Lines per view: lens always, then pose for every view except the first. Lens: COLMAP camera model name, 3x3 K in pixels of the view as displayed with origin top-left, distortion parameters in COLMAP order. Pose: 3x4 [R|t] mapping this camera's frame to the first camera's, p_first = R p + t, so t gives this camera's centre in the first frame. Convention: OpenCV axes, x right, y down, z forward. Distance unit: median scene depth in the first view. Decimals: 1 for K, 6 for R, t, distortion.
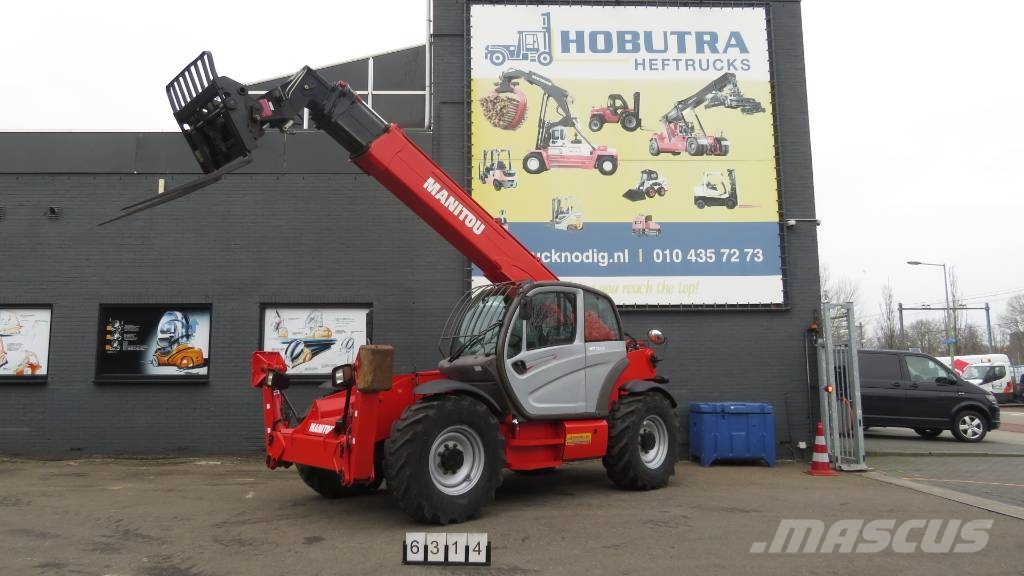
lens RADIAL K [[721.5, 0, 509.1], [0, 721.5, 290.6], [0, 0, 1]] dist [-0.029379, 0.003042]
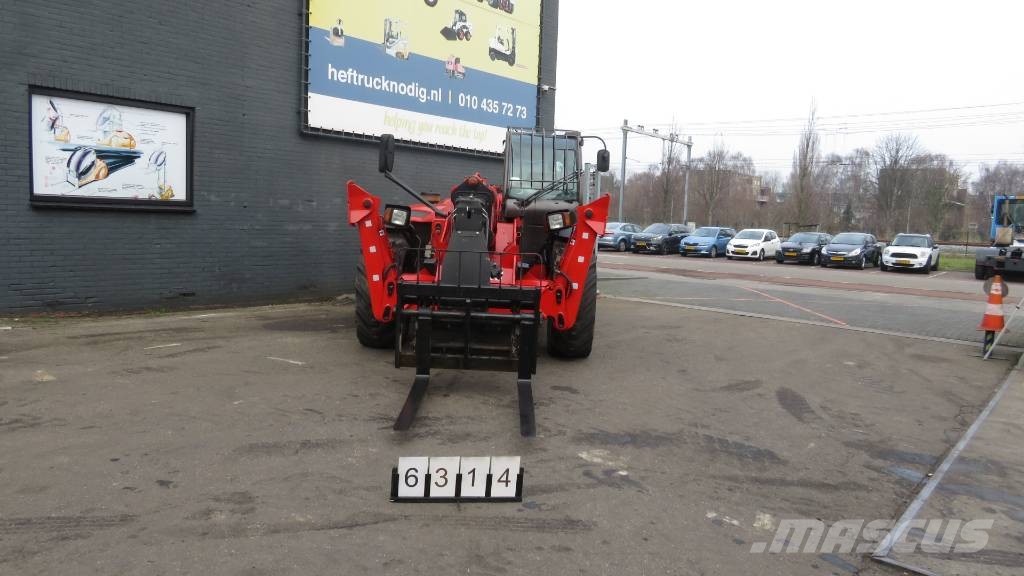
lens RADIAL K [[721.5, 0, 506.0], [0, 721.5, 288.4], [0, 0, 1]] dist [-0.029379, 0.003042]
pose [[0.671761, -0.040842, 0.739641, -0.523013], [-0.134270, 0.975227, 0.175798, 0.025185], [-0.728498, -0.217406, 0.649635, 0.223314]]
